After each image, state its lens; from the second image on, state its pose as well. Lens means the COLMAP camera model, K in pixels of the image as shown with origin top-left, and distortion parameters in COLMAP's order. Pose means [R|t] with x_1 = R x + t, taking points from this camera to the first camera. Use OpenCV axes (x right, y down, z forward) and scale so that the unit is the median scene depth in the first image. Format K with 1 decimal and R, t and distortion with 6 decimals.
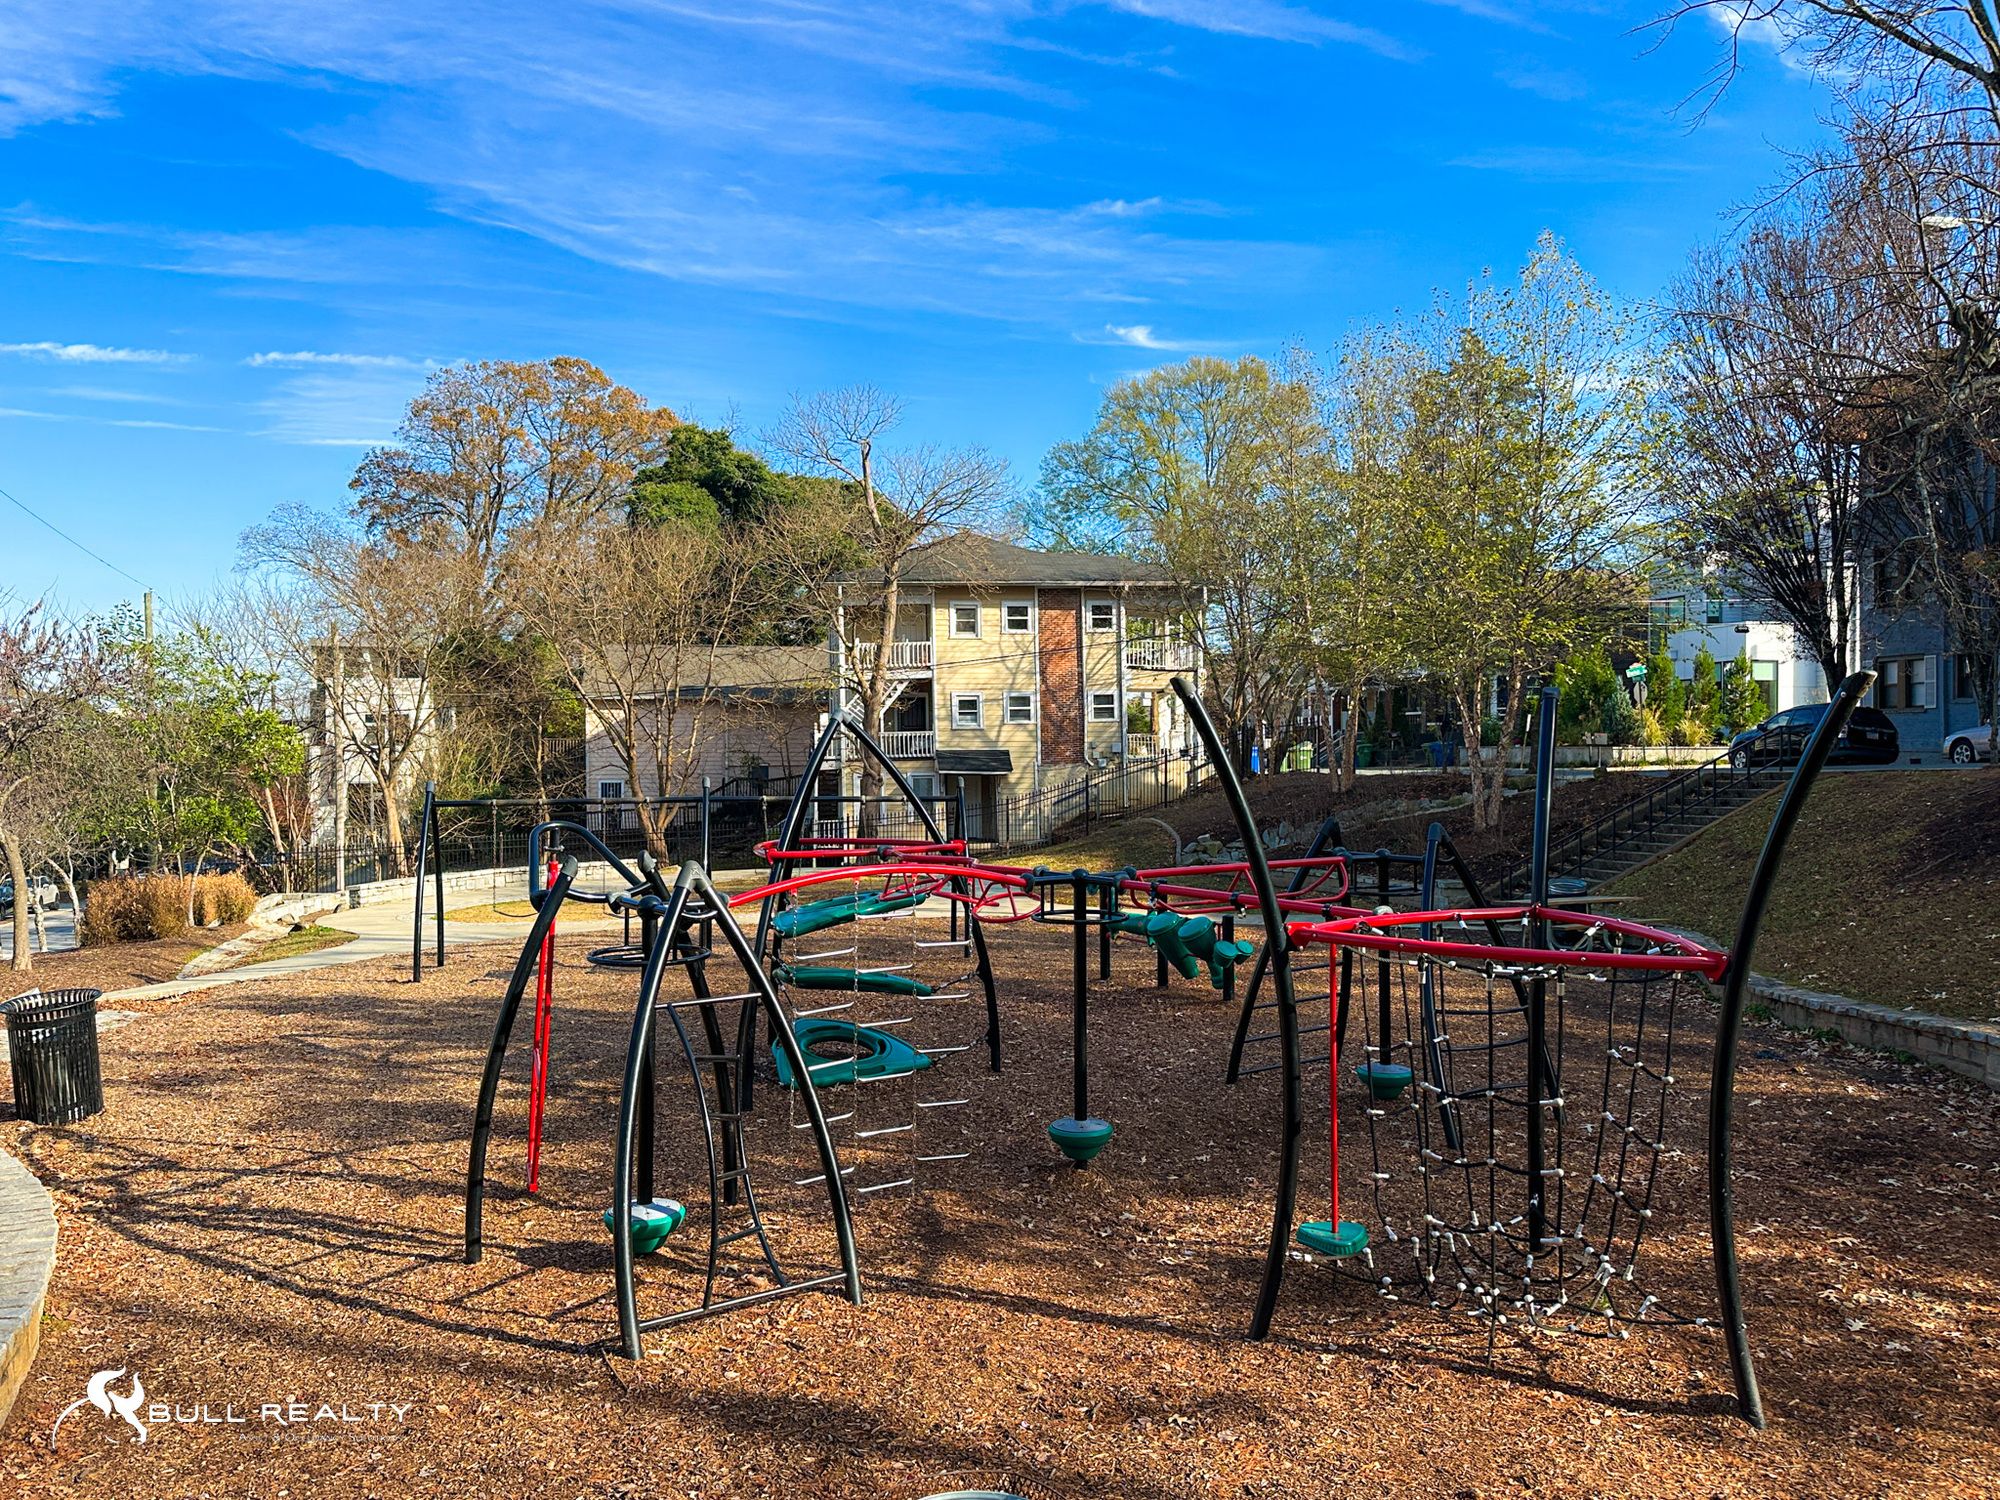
lens RADIAL K [[1533.5, 0, 1000.0], [0, 1533.5, 750.0], [0, 0, 1]] dist [0.103440, -0.153645]
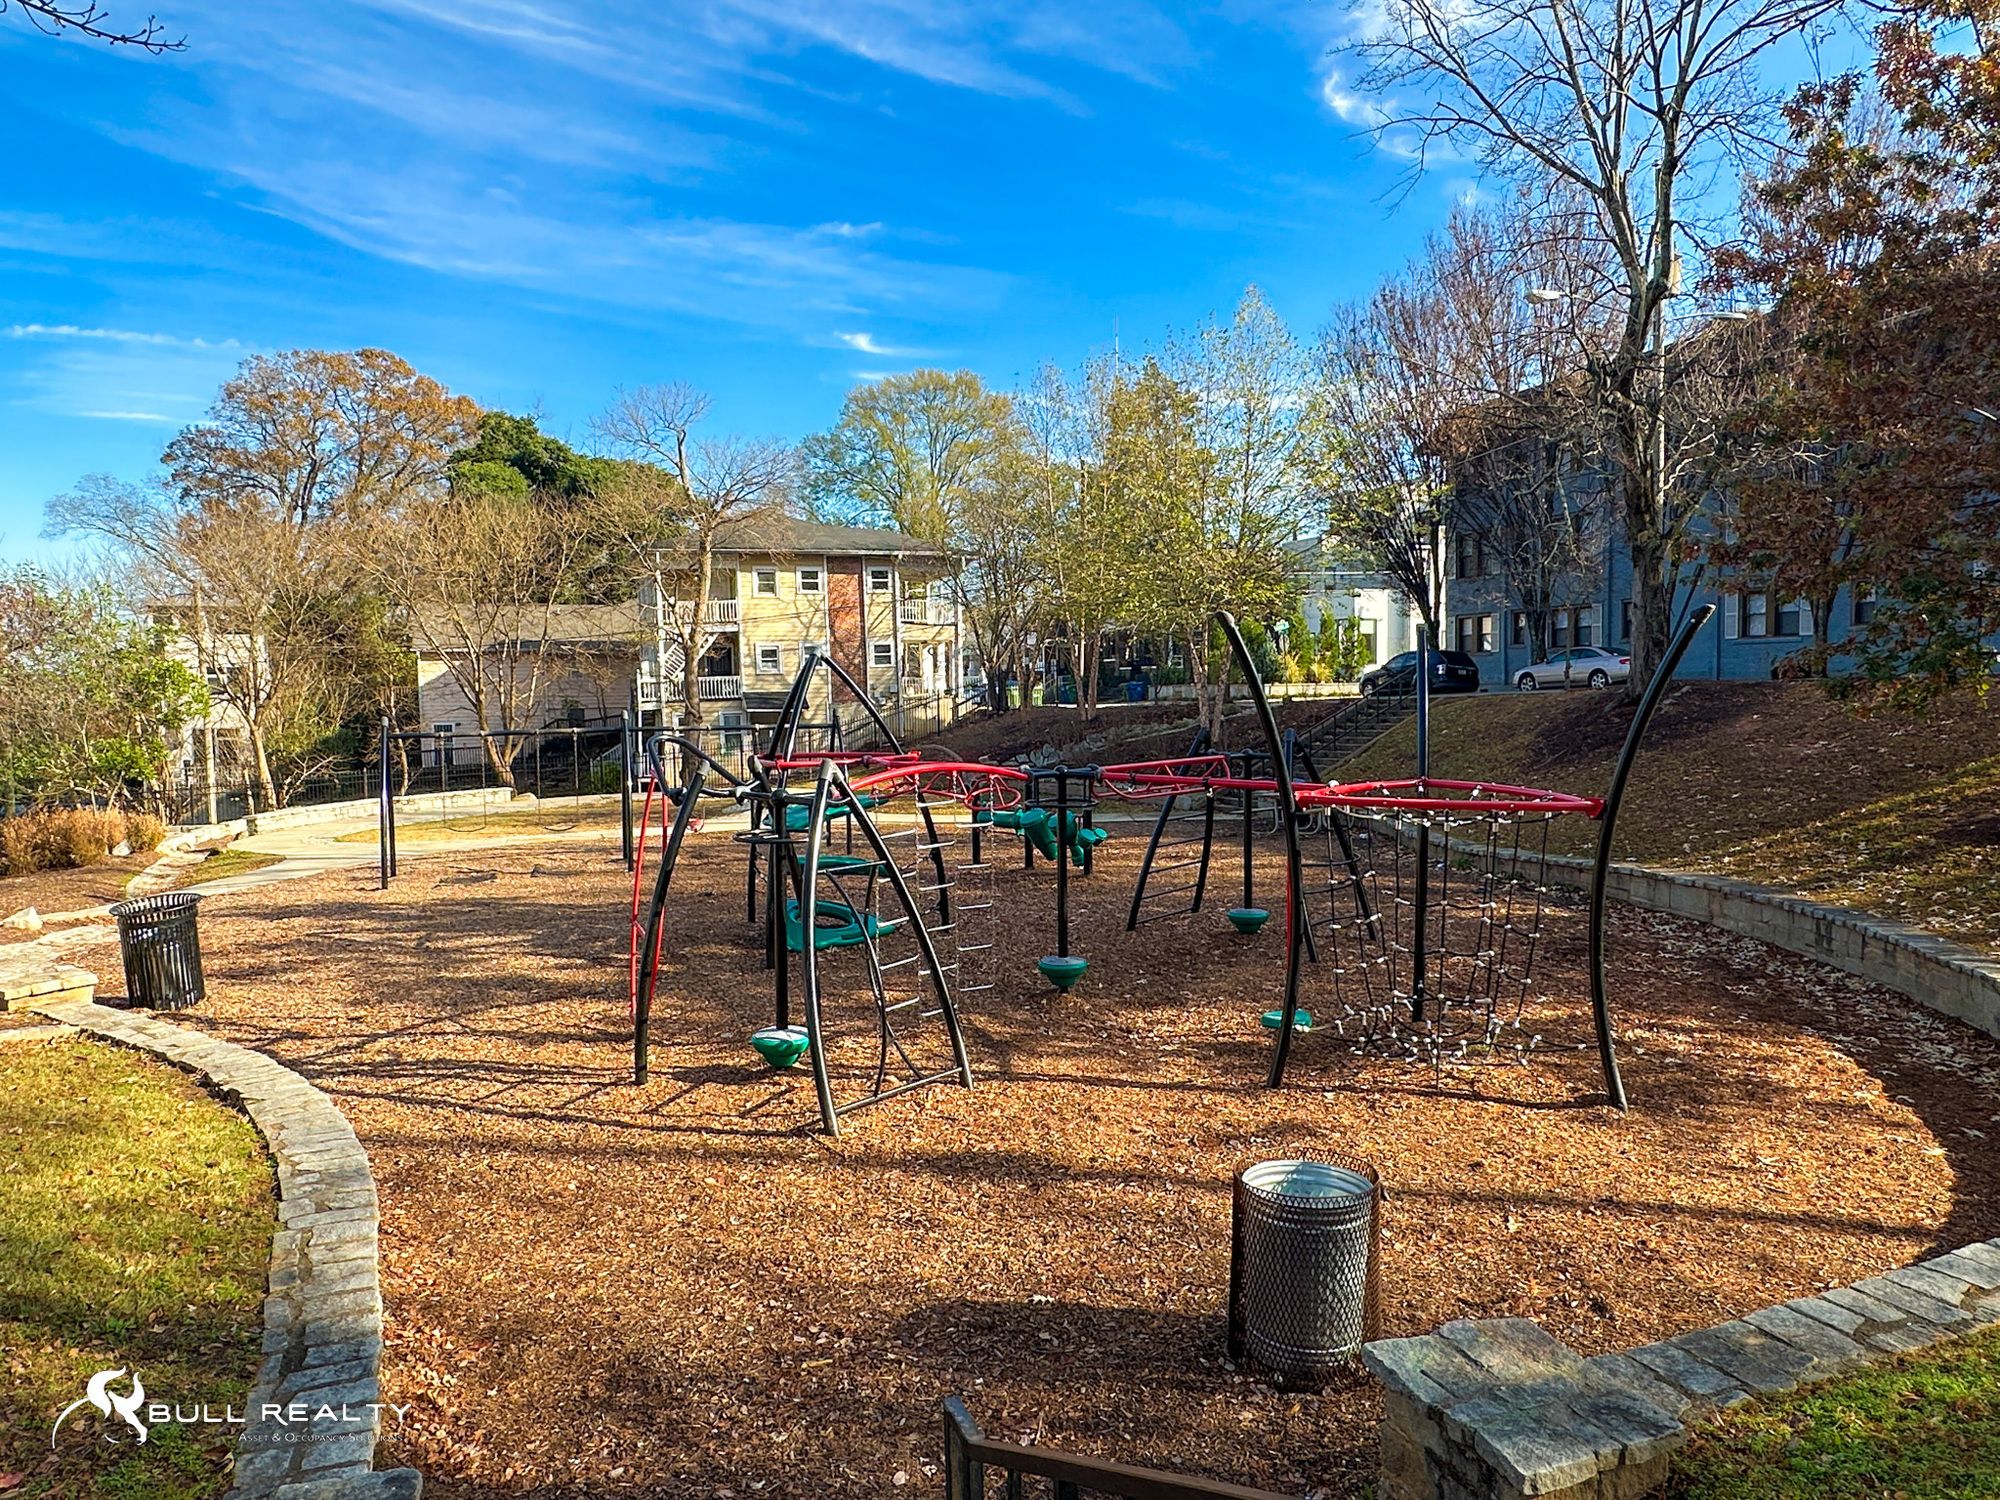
lens RADIAL K [[1278.4, 0, 1000.0], [0, 1278.4, 750.0], [0, 0, 1]] dist [-0.027949, 0.076411]
pose [[0.978797, -0.020569, 0.203797, -0.049668], [0.011829, 0.998961, 0.044012, 0.003663], [-0.204490, -0.040668, 0.978023, -0.009430]]
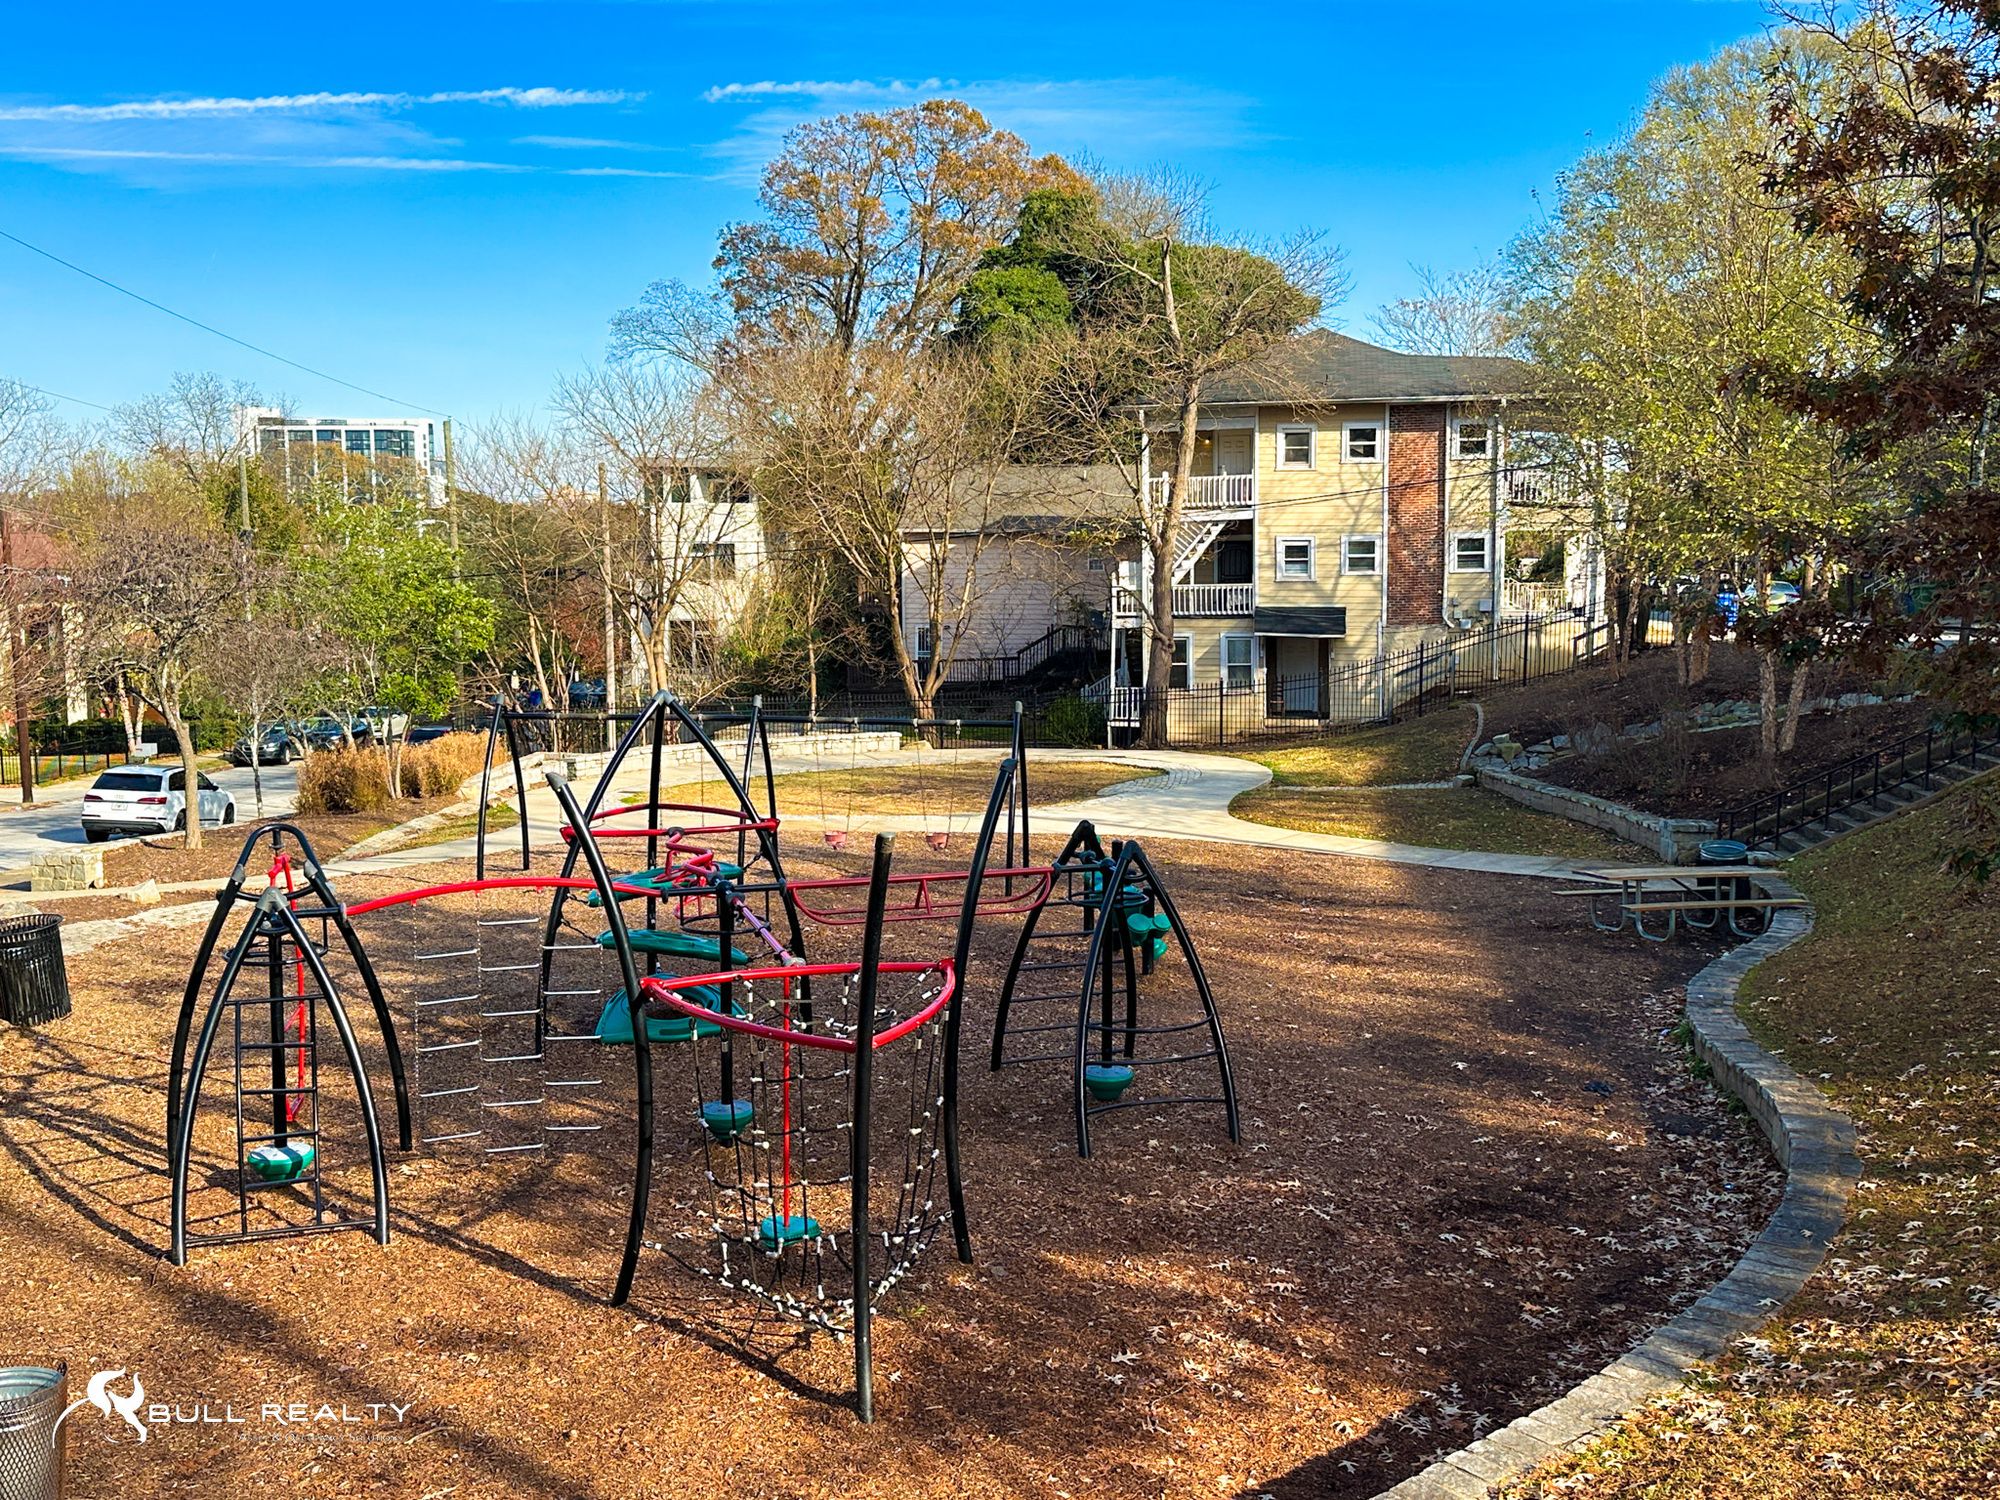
lens RADIAL K [[1942.3, 0, 1000.0], [0, 1942.3, 750.0], [0, 0, 1]] dist [0.184562, -0.360919]
pose [[0.952532, 0.038981, -0.301933, 0.149877], [-0.005680, 0.993872, 0.110395, -0.038672], [0.304386, -0.103440, 0.946916, -0.057281]]
